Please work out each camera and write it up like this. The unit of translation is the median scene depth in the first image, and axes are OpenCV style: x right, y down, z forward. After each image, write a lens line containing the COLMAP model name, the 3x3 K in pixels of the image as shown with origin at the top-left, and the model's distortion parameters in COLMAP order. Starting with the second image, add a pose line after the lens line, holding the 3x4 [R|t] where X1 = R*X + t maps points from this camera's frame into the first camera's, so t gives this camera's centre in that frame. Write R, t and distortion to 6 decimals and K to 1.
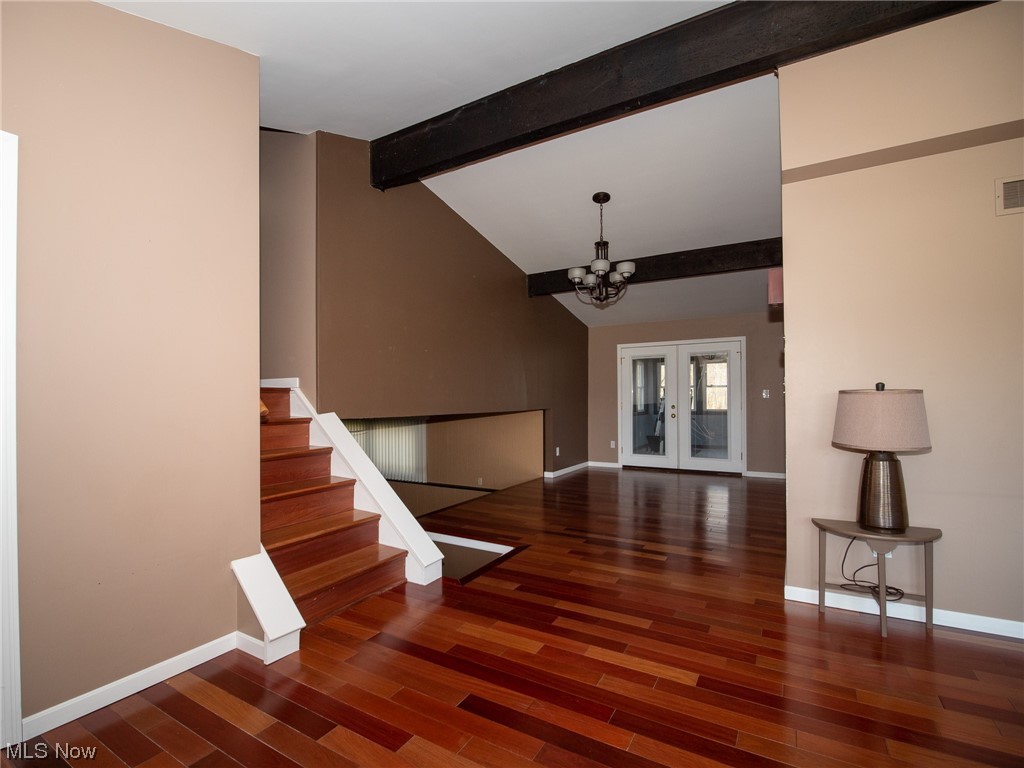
lens RADIAL K [[463.2, 0, 512.0], [0, 463.2, 384.0], [0, 0, 1]] dist [-0.004261, -0.000826]
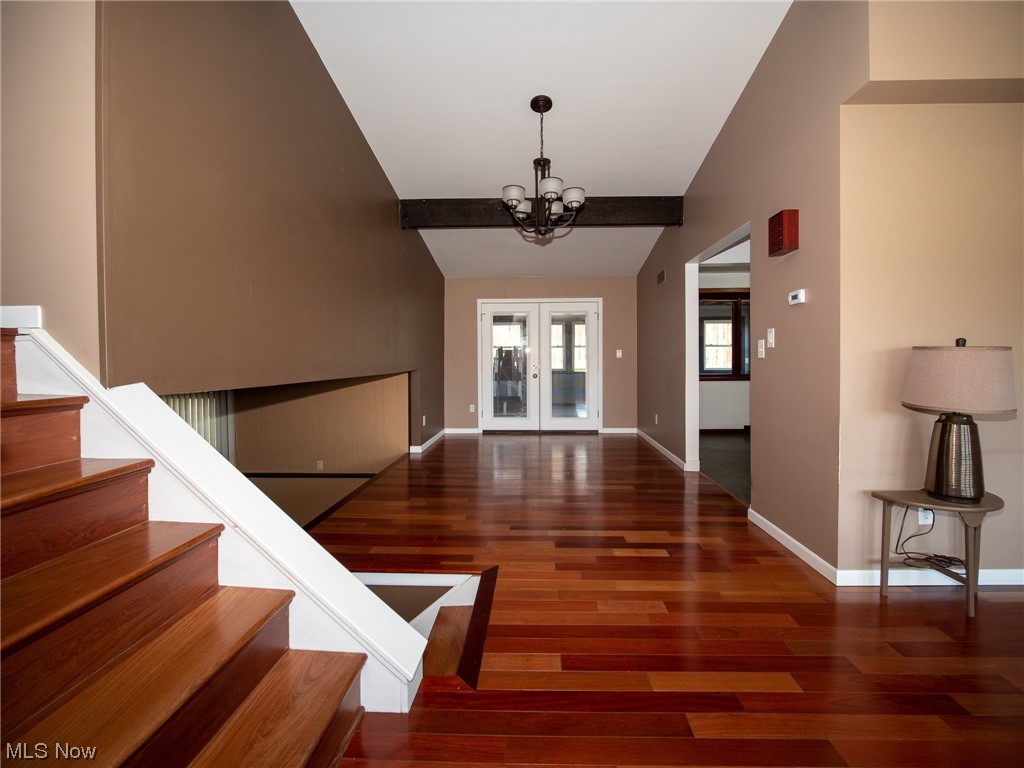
lens RADIAL K [[443.2, 0, 514.3], [0, 443.2, 362.4], [0, 0, 1]] dist [-0.022961, -0.000185]
pose [[0.887385, -0.002512, 0.461022, -0.197903], [-0.014998, 0.999299, 0.034314, 0.015326], [-0.460785, -0.037364, 0.886725, 0.337537]]
